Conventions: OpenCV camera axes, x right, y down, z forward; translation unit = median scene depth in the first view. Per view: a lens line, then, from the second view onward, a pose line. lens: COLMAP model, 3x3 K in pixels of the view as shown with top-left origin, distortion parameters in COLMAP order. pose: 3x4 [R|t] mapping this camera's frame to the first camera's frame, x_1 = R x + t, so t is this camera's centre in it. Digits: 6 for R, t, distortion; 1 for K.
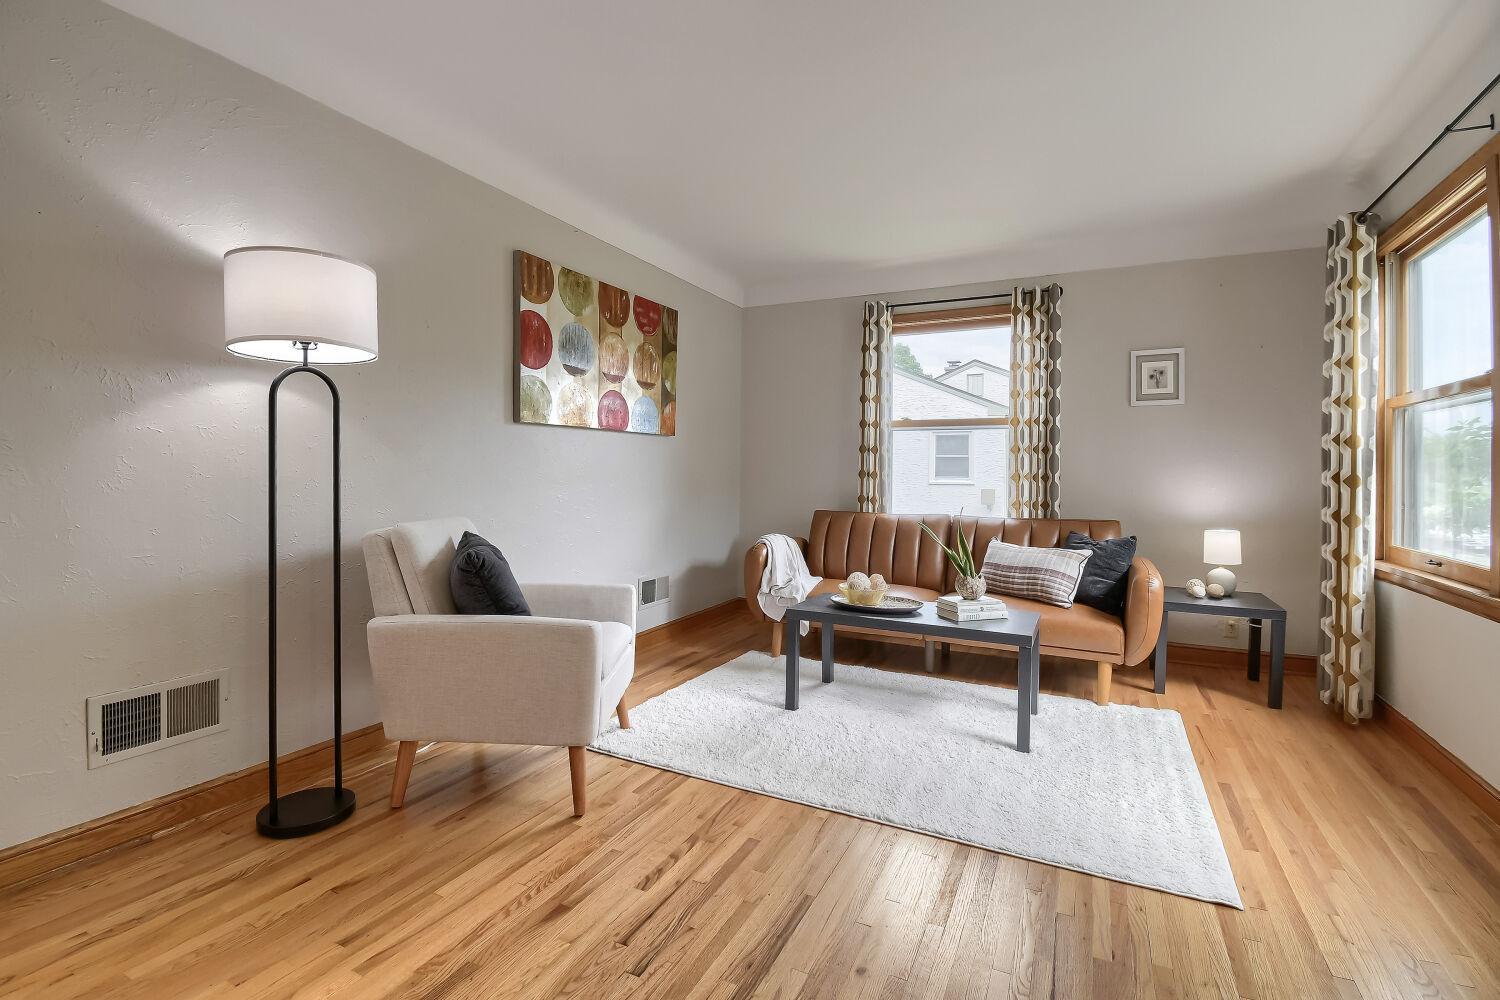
lens RADIAL K [[693.2, 0, 748.9], [0, 693.2, 490.1], [0, 0, 1]] dist [-0.000355, -0.000042]
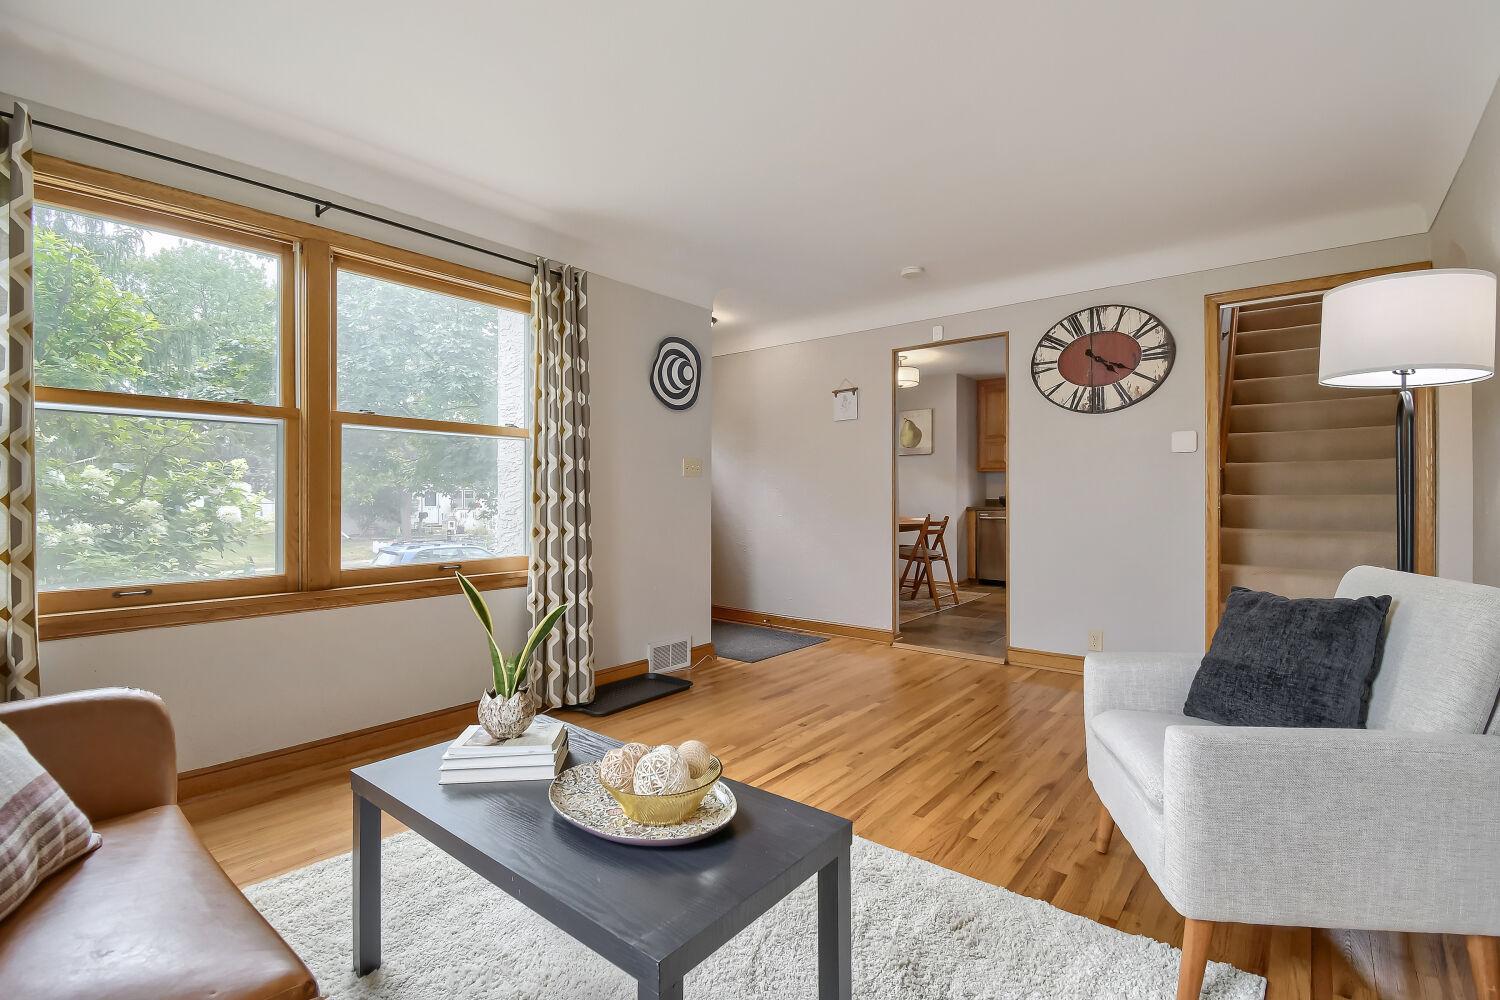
lens RADIAL K [[693.2, 0, 751.4], [0, 693.2, 496.8], [0, 0, 1]] dist [-0.000355, -0.000042]
pose [[-0.975354, -0.004356, 0.220603, 0.025225], [-0.000951, 0.999879, 0.015539, -0.044590], [-0.220644, 0.014946, -0.975240, 2.327685]]
